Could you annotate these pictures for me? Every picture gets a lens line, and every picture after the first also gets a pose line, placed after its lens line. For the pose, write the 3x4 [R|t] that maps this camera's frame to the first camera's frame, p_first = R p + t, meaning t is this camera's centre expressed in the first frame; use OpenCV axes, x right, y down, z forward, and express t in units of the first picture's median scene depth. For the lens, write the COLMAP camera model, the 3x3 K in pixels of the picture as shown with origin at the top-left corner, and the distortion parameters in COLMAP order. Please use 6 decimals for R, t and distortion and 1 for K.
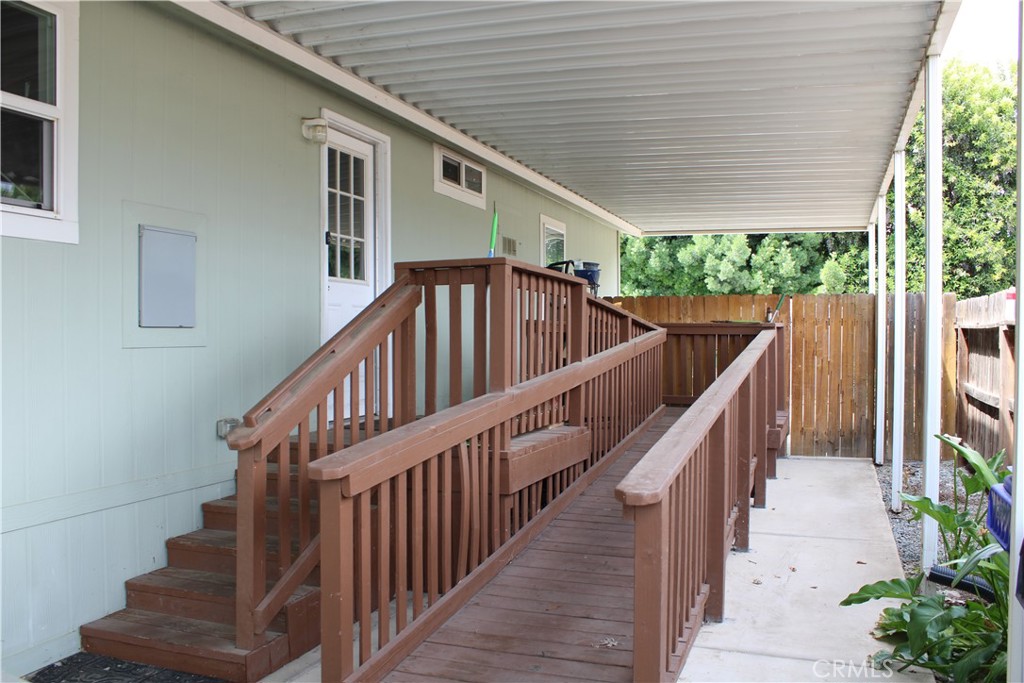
lens RADIAL K [[873.3, 0, 503.6], [0, 873.3, 351.5], [0, 0, 1]] dist [-0.166681, 0.141870]
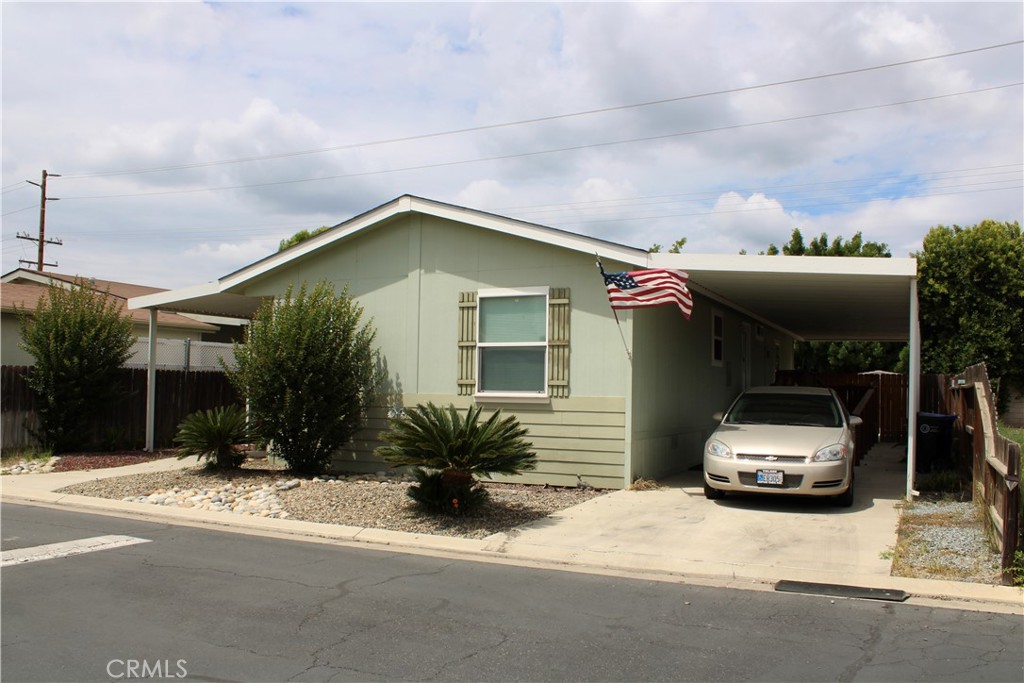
lens RADIAL K [[873.3, 0, 513.2], [0, 873.3, 350.1], [0, 0, 1]] dist [-0.166681, 0.141870]
pose [[0.996267, 0.014031, -0.085172, -0.226969], [-0.019598, 0.997700, -0.064890, 0.019220], [0.084065, 0.066317, 0.994251, -0.677105]]
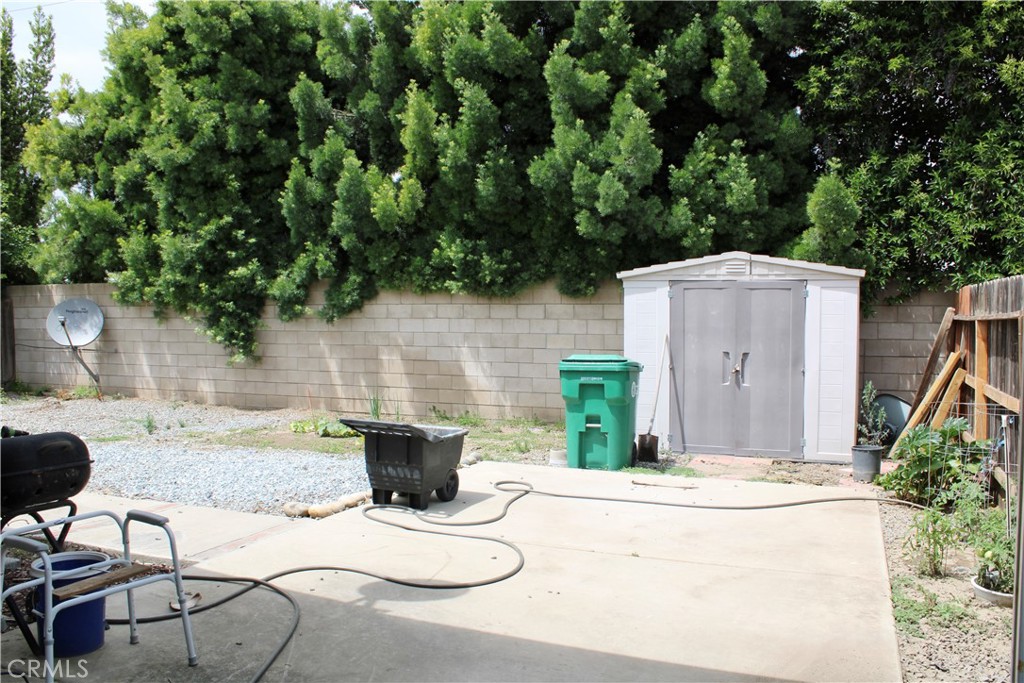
lens RADIAL K [[873.3, 0, 510.3], [0, 873.3, 342.2], [0, 0, 1]] dist [-0.166681, 0.141870]
pose [[0.999780, 0.011158, -0.017750, 0.209824], [-0.011189, 0.999936, -0.001630, -0.009293], [0.017731, 0.001829, 0.999841, 0.507856]]
